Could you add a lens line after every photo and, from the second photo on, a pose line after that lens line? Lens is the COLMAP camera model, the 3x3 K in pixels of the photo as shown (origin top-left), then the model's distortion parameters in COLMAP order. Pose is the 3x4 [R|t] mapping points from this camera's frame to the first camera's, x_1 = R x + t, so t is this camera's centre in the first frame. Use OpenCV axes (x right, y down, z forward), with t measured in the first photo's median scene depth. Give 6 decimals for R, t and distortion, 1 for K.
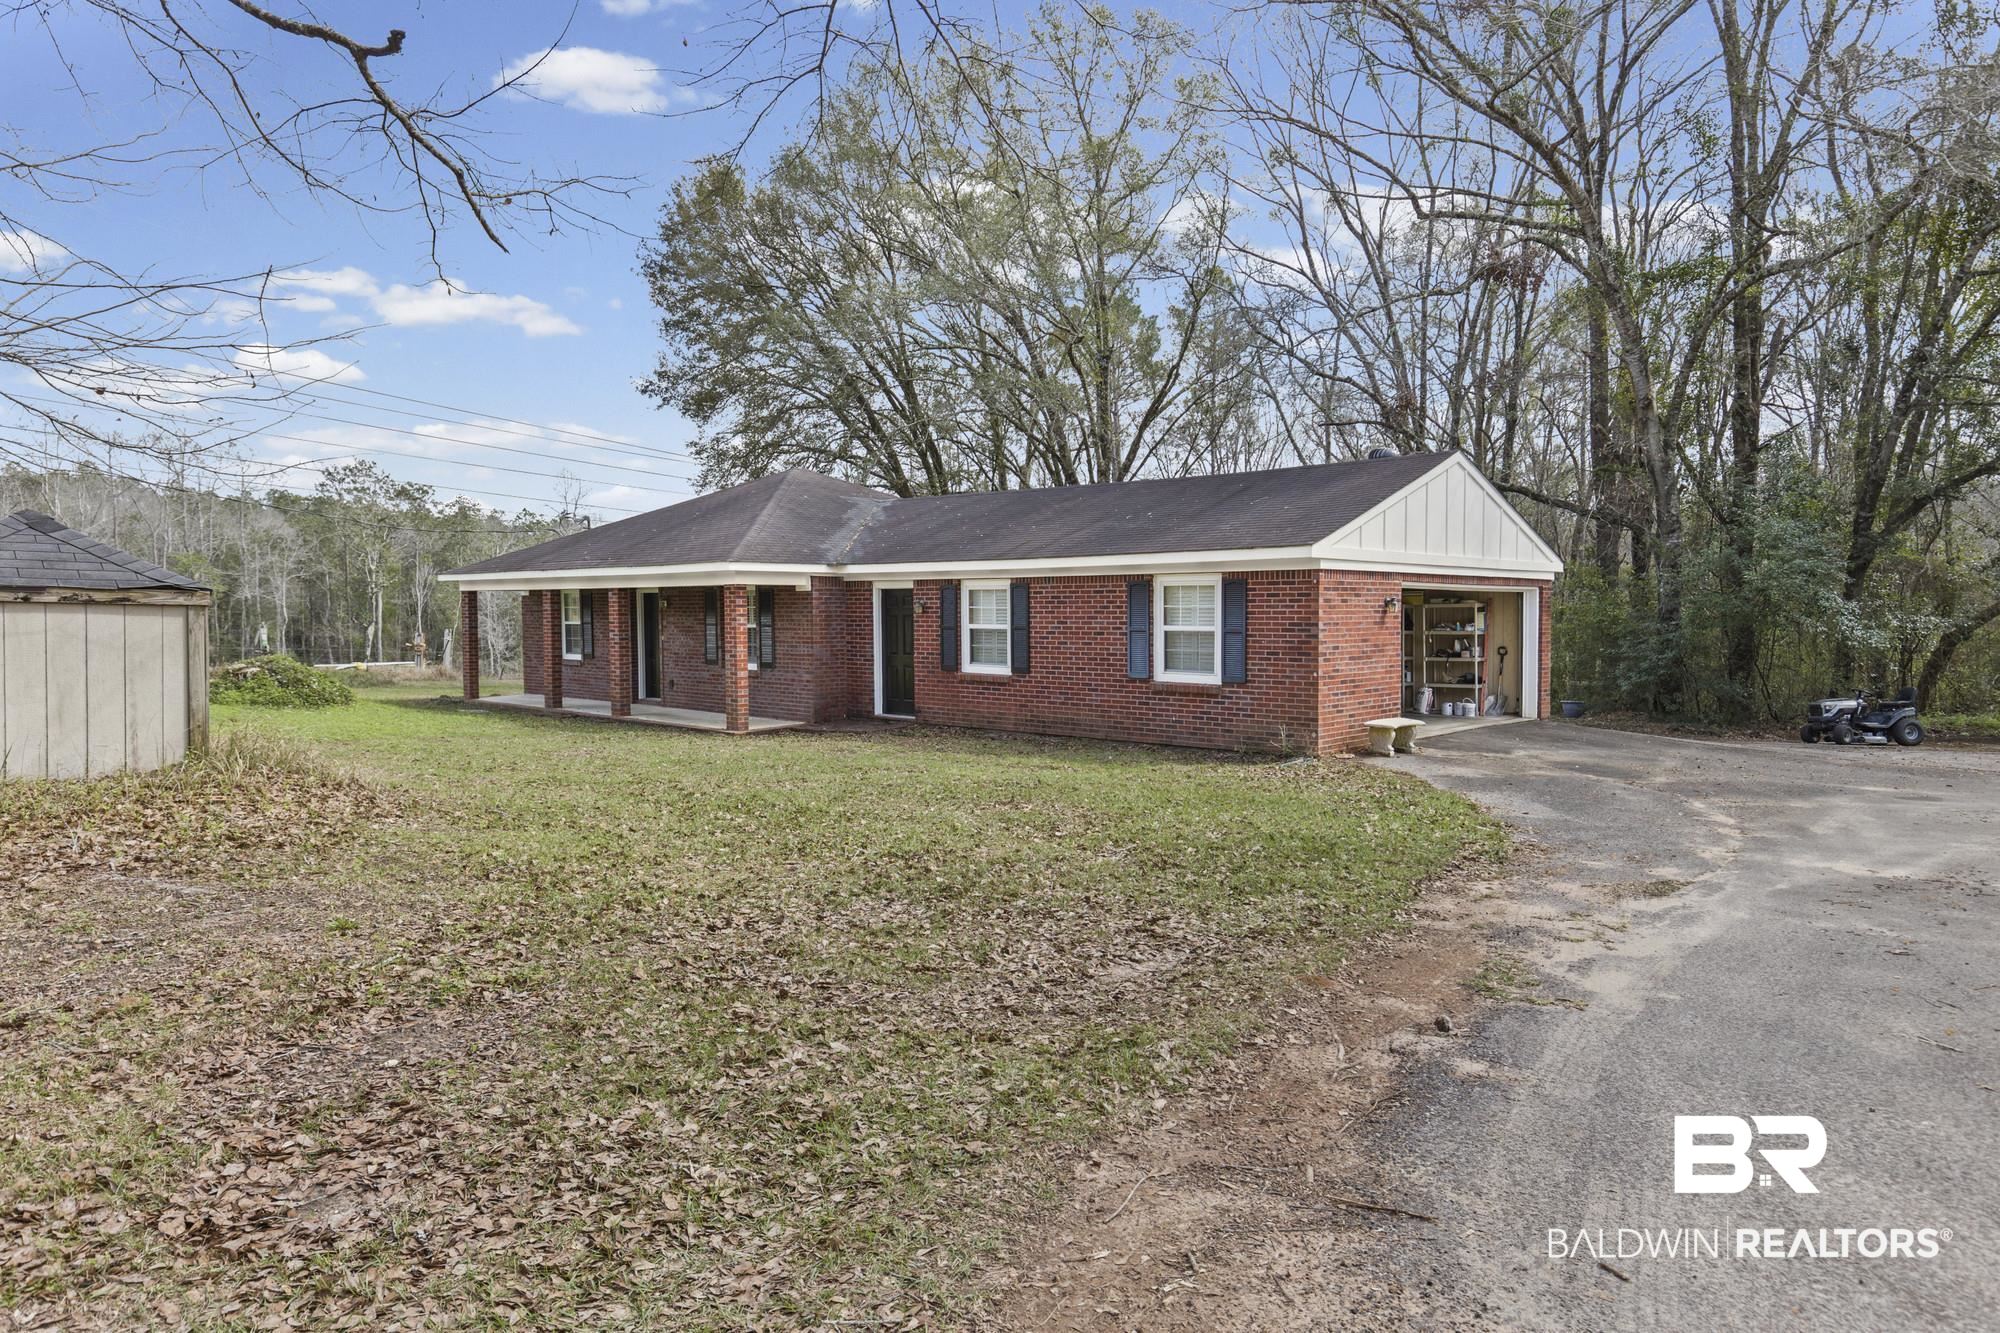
lens RADIAL K [[1249.7, 0, 1001.5], [0, 1249.7, 658.8], [0, 0, 1]] dist [-0.001082, -0.000043]
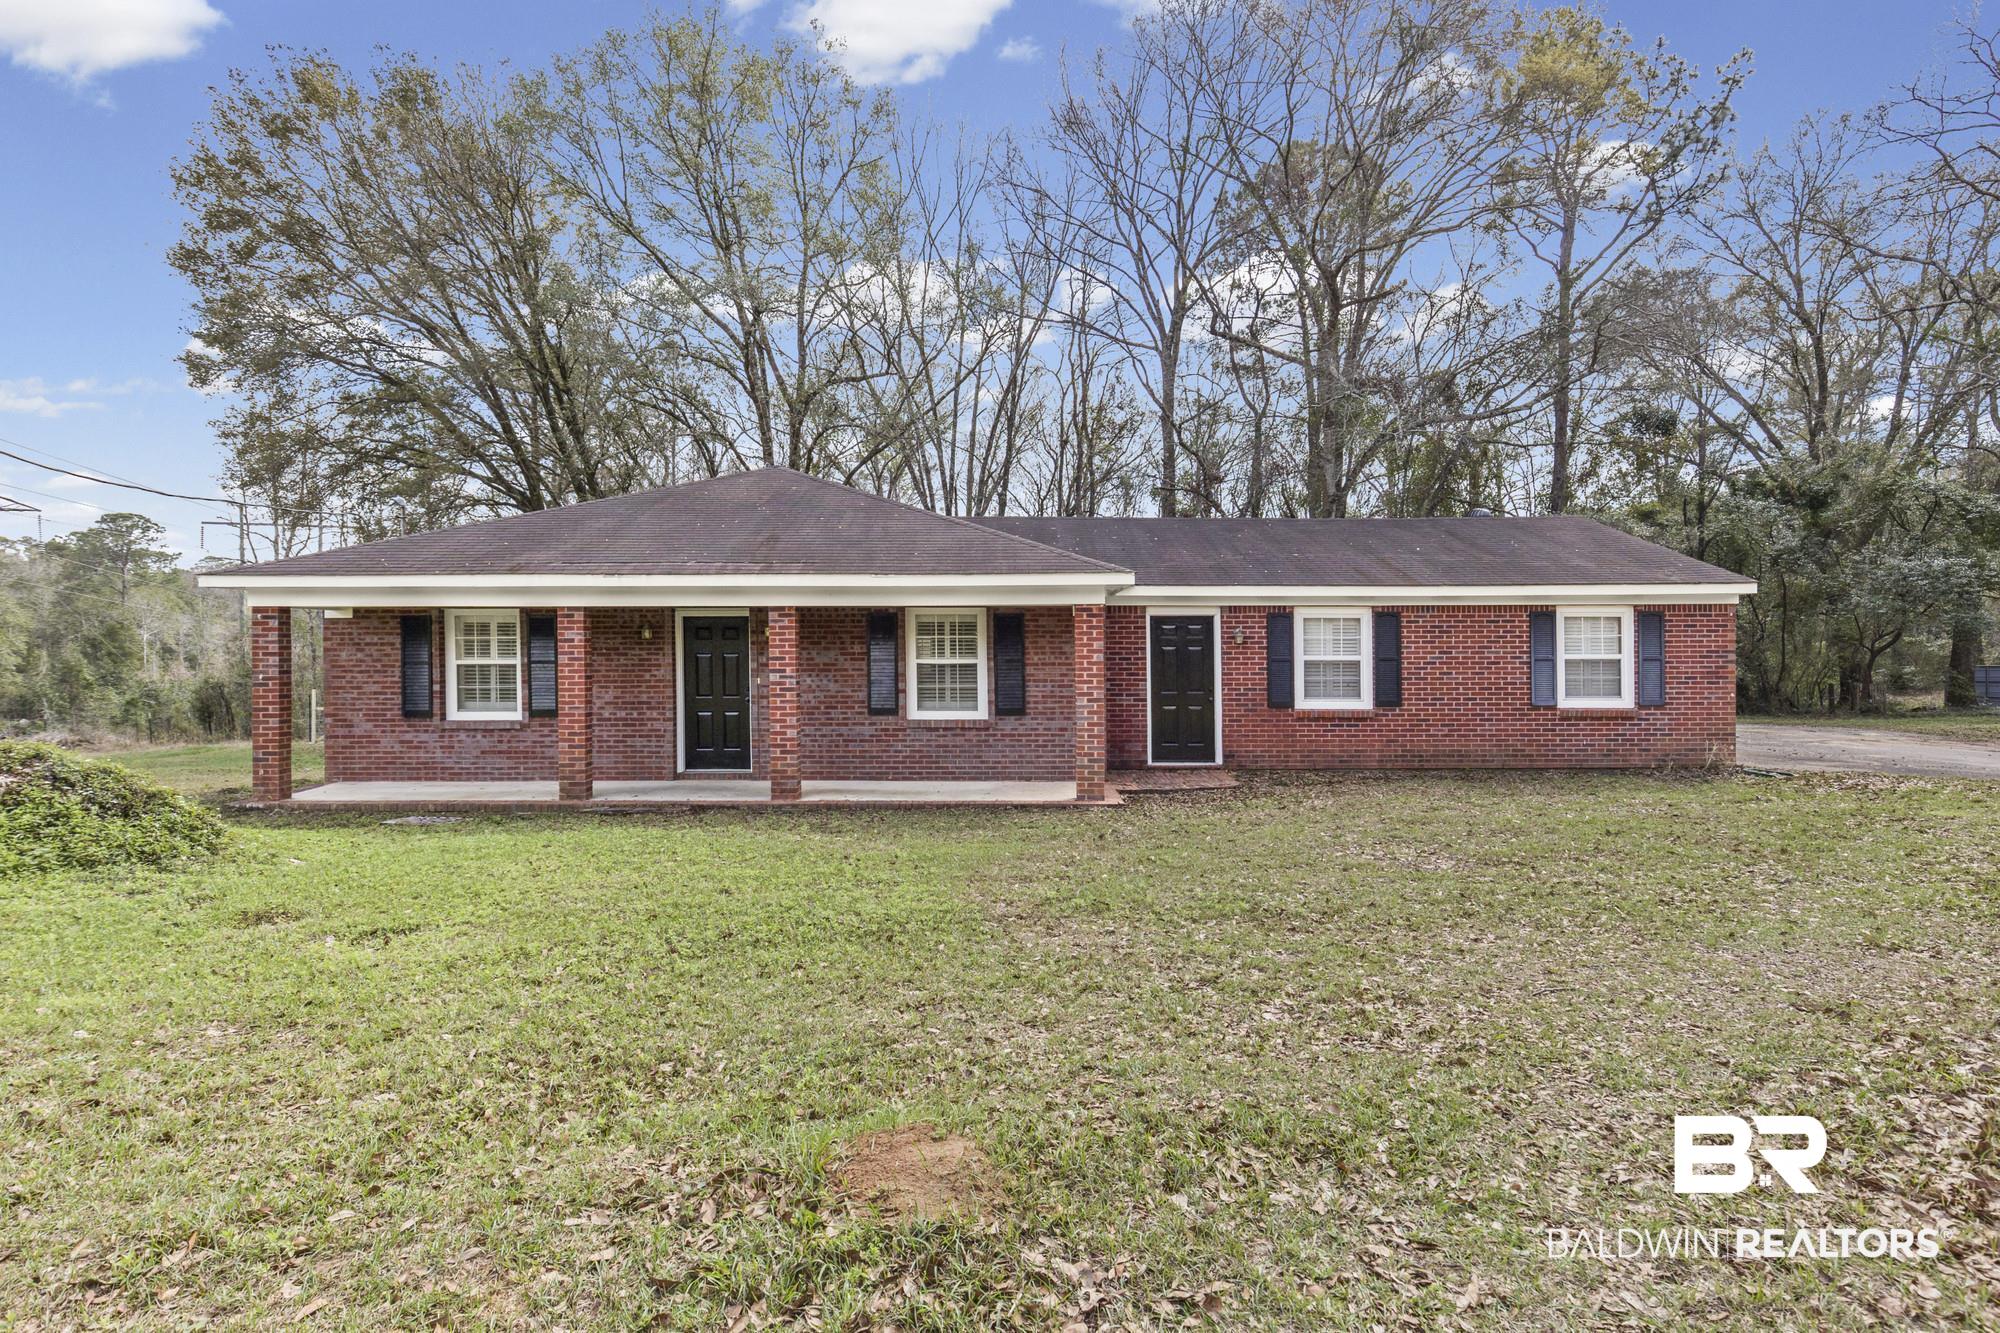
lens RADIAL K [[1059.0, 0, 1000.2], [0, 1059.0, 665.1], [0, 0, 1]] dist [-0.001065, -0.000014]
pose [[0.714055, -0.015401, 0.699920, -0.689808], [0.028740, 0.999560, -0.007326, -0.020494], [-0.699499, 0.025347, 0.714184, 0.577341]]
